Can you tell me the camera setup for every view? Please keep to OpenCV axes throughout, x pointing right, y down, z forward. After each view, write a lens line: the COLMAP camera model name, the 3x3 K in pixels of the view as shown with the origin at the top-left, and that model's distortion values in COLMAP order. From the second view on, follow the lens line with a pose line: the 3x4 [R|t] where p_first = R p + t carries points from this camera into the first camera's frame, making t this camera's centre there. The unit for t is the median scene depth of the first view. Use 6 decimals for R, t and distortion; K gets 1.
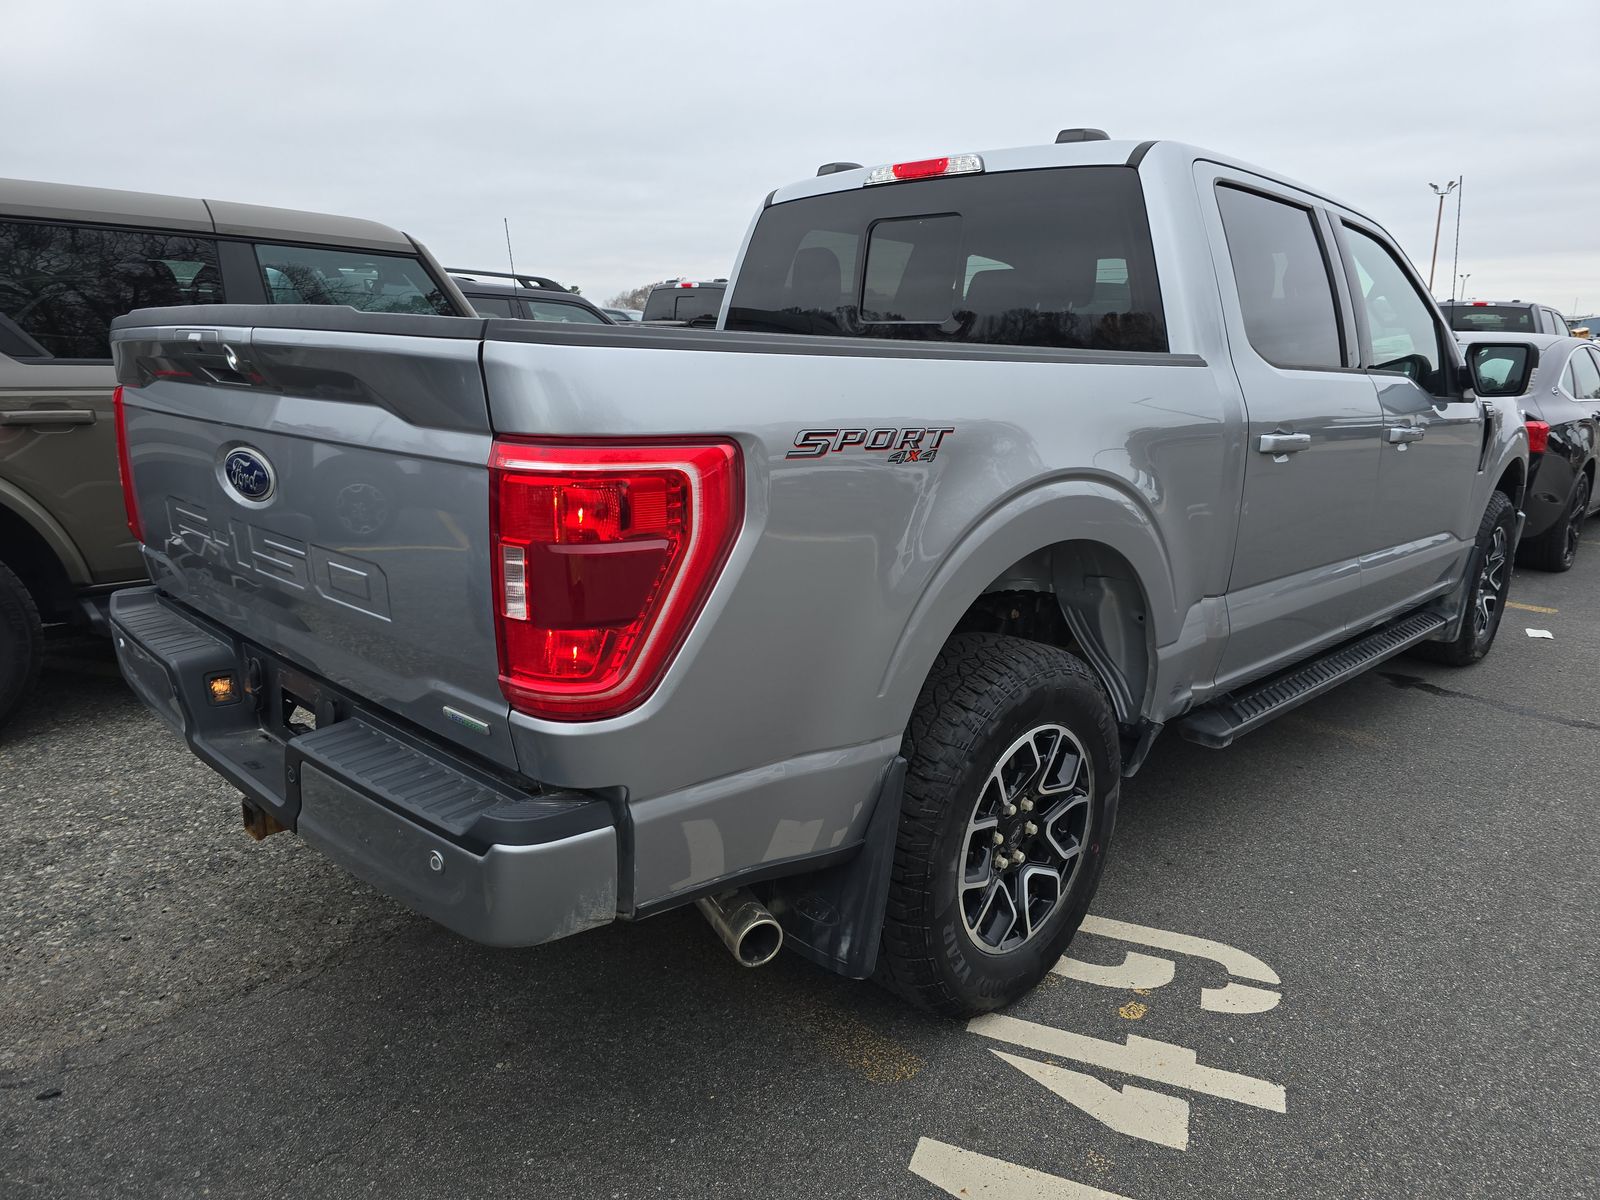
lens RADIAL K [[1098.0, 0, 800.0], [0, 1098.0, 600.0], [0, 0, 1]] dist [0.007861, -0.003162]
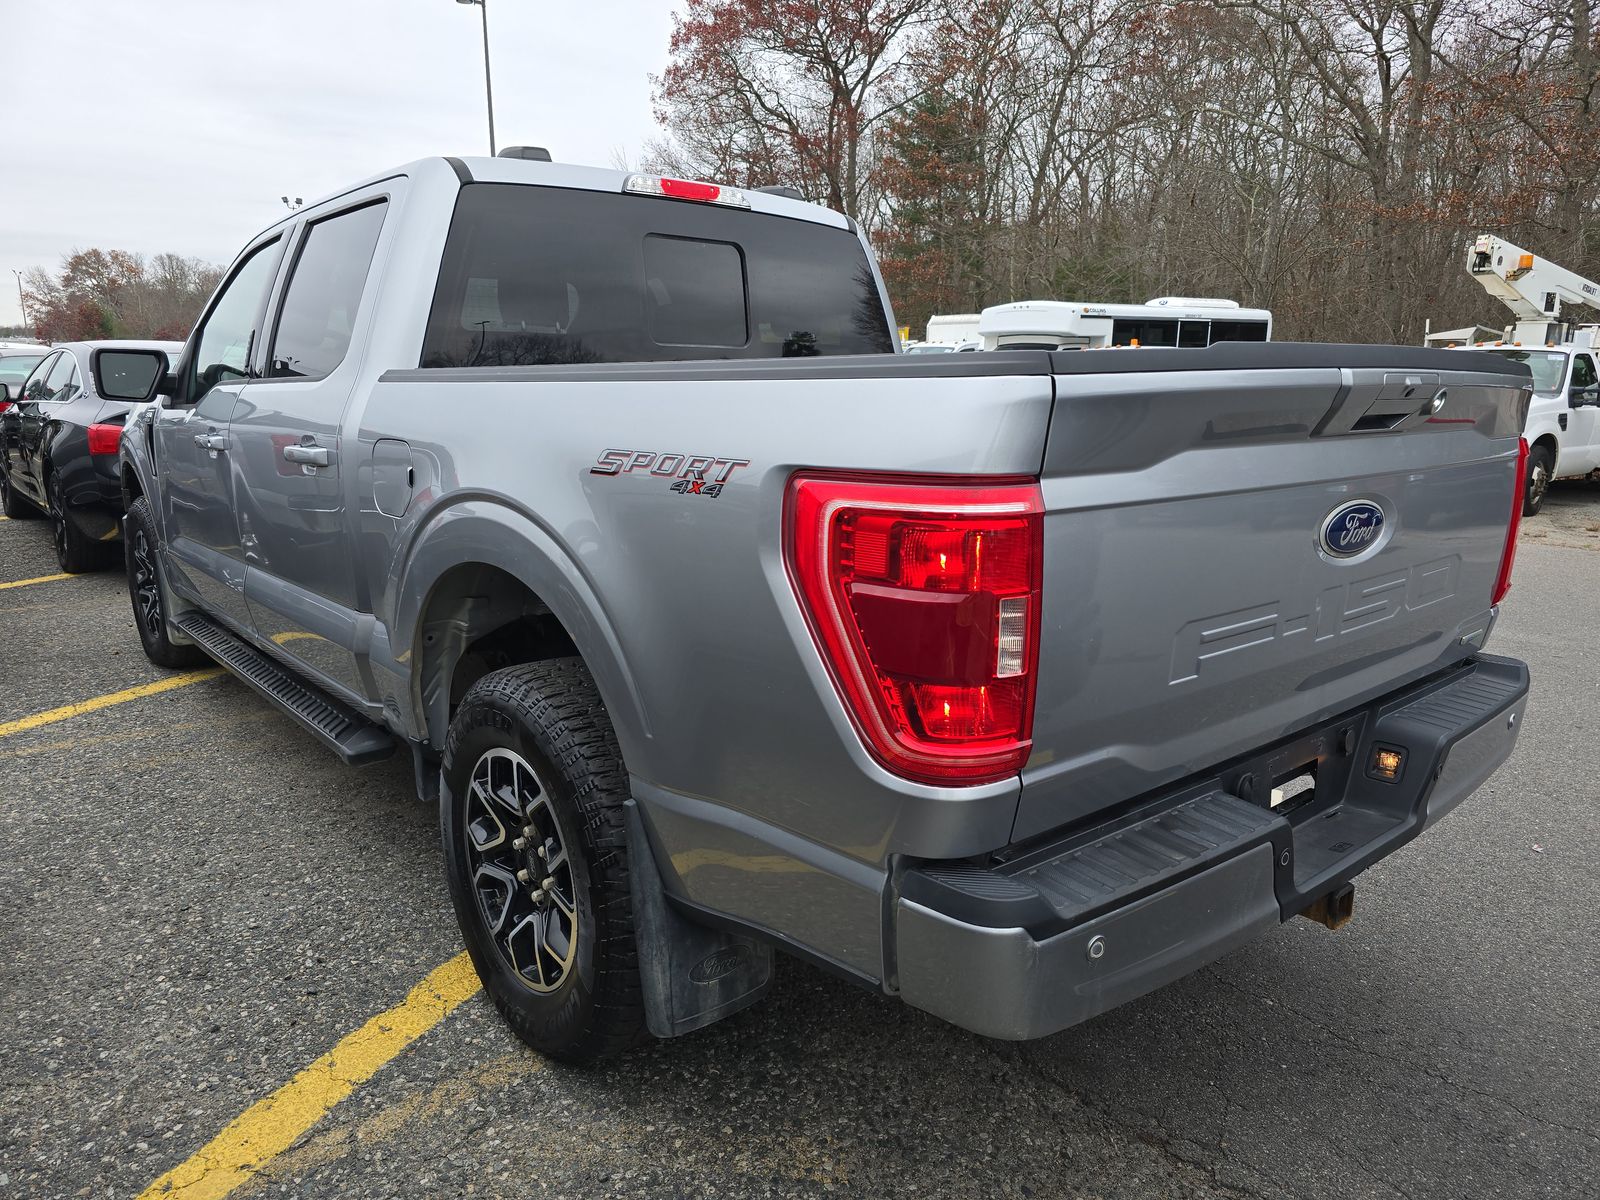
lens RADIAL K [[1085.0, 0, 800.0], [0, 1085.0, 600.0], [0, 0, 1]] dist [0.005927, -0.000646]
pose [[0.089227, -0.213992, 0.972752, -0.975857], [0.209326, 0.958864, 0.191737, -0.222691], [-0.973766, 0.186514, 0.130351, 0.913545]]
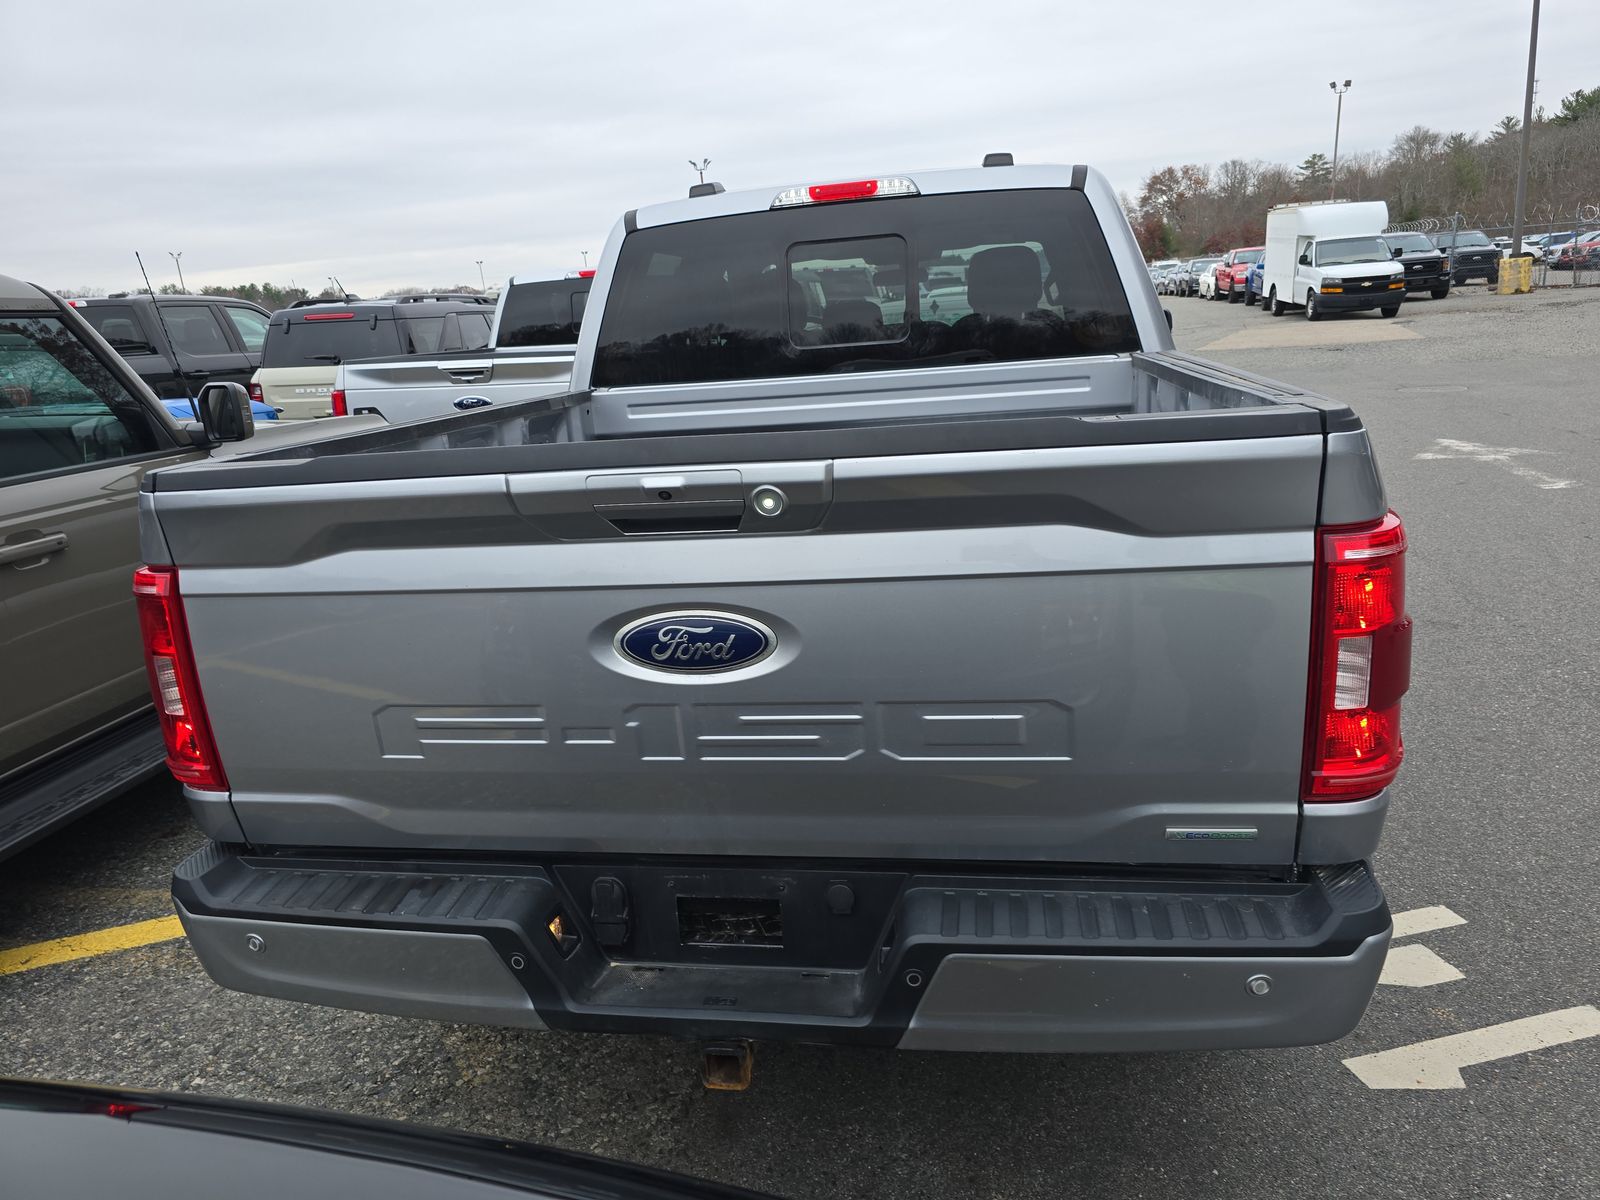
lens RADIAL K [[1085.0, 0, 800.0], [0, 1085.0, 600.0], [0, 0, 1]] dist [0.005927, -0.000646]
pose [[0.822324, -0.224160, 0.523007, -0.564887], [0.212819, 0.973589, 0.082663, -0.129349], [-0.527723, 0.043330, 0.848311, 0.214203]]
